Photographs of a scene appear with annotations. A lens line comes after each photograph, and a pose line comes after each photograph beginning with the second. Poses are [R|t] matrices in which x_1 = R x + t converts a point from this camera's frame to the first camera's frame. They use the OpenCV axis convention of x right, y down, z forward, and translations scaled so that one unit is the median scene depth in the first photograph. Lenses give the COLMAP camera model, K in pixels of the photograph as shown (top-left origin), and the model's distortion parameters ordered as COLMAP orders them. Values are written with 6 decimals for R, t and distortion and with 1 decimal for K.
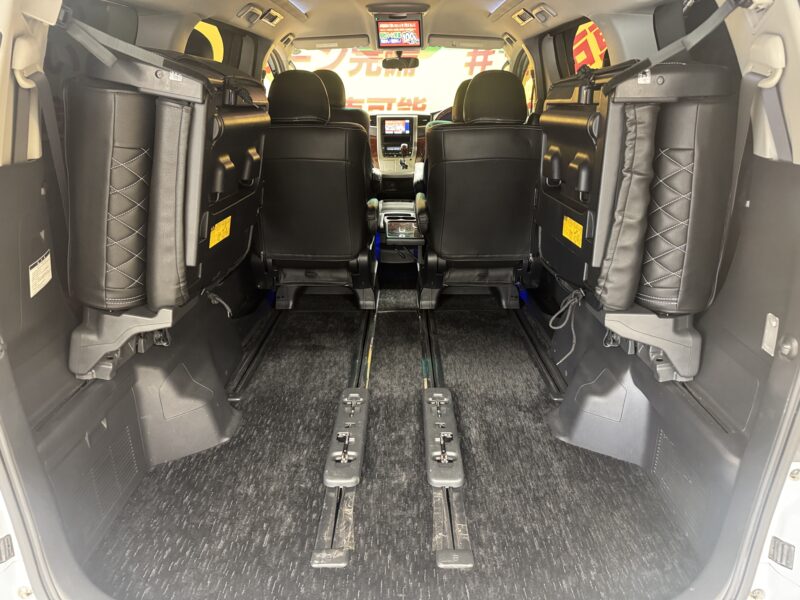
lens RADIAL K [[571.1, 0, 400.0], [0, 571.1, 300.0], [0, 0, 1]] dist [0.027449, -0.031395]
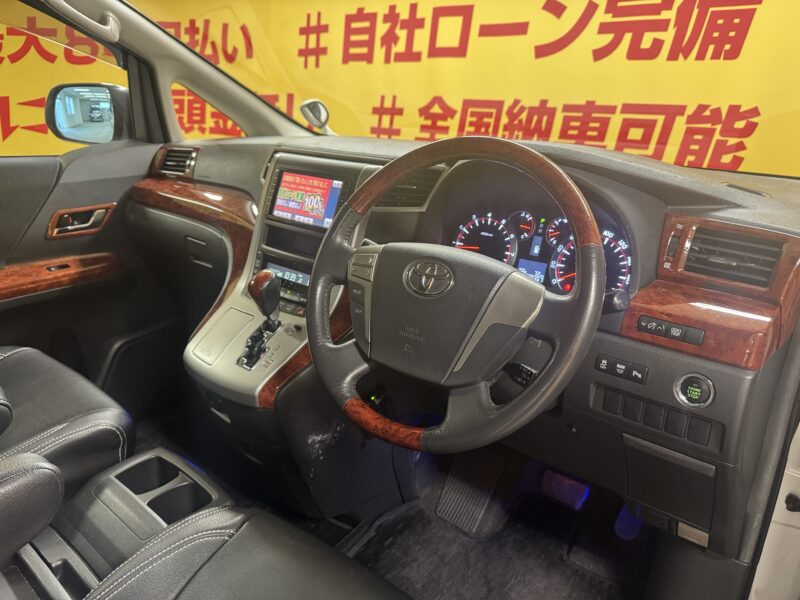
lens RADIAL K [[582.4, 0, 396.5], [0, 582.4, 300.7], [0, 0, 1]] dist [-0.007123, -0.007204]
pose [[0.769868, 0.231403, -0.594773, 0.207042], [-0.237445, 0.968903, 0.069617, -0.284000], [0.592387, 0.087630, 0.800874, 0.802595]]
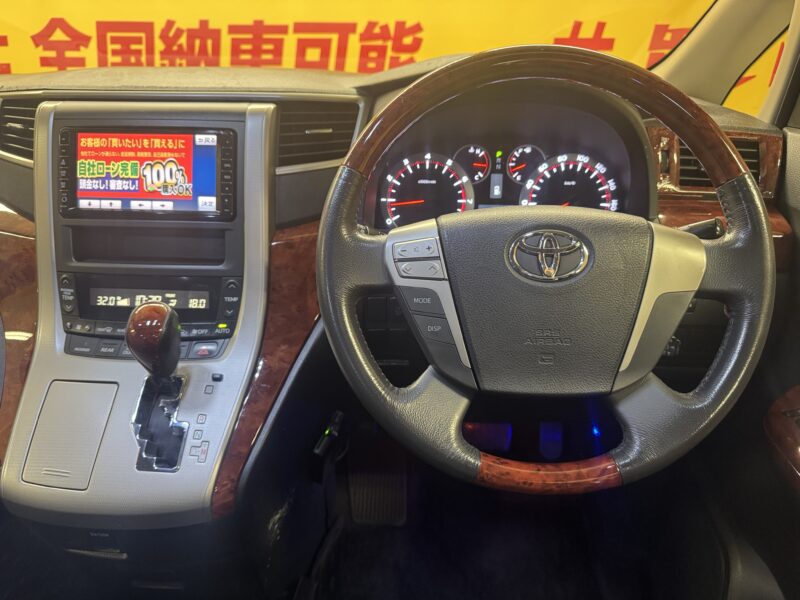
lens RADIAL K [[582.4, 0, 396.5], [0, 582.4, 300.7], [0, 0, 1]] dist [-0.007123, -0.007204]
pose [[0.999054, 0.028299, -0.033028, 0.075804], [-0.025000, 0.995034, 0.096347, -0.282230], [0.035591, -0.095430, 0.994800, 0.825562]]
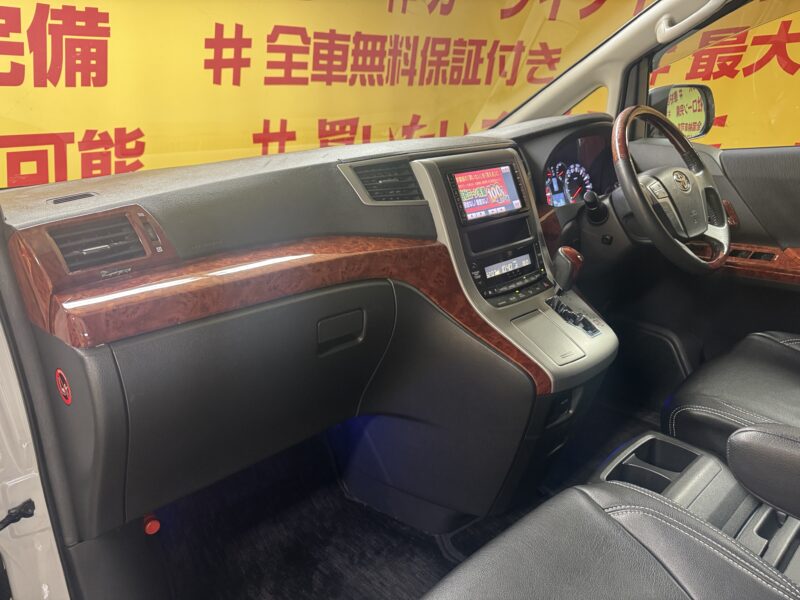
lens RADIAL K [[571.1, 0, 400.0], [0, 571.1, 300.0], [0, 0, 1]] dist [0.027449, -0.031395]
pose [[0.729746, -0.239281, 0.640481, -0.228686], [0.279744, 0.959256, 0.039642, -0.274139], [-0.623871, 0.150242, 0.766950, 0.817781]]
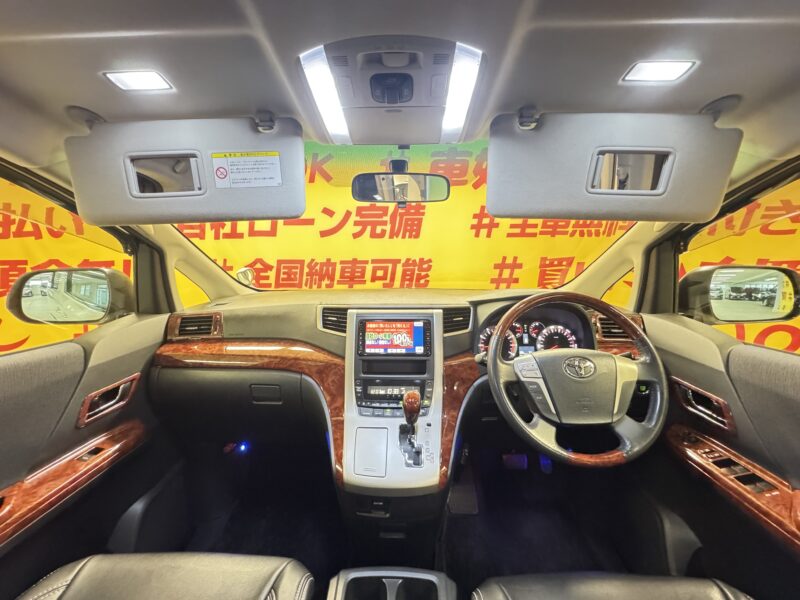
lens RADIAL K [[320.1, 0, 400.0], [0, 320.1, 300.0], [0, 0, 1]] dist [-0.000262, 0.000118]
pose [[0.999791, -0.000548, -0.020452, 0.004199], [-0.003456, 0.980752, -0.195225, -0.282588], [0.020165, 0.195255, 0.980545, 0.762236]]
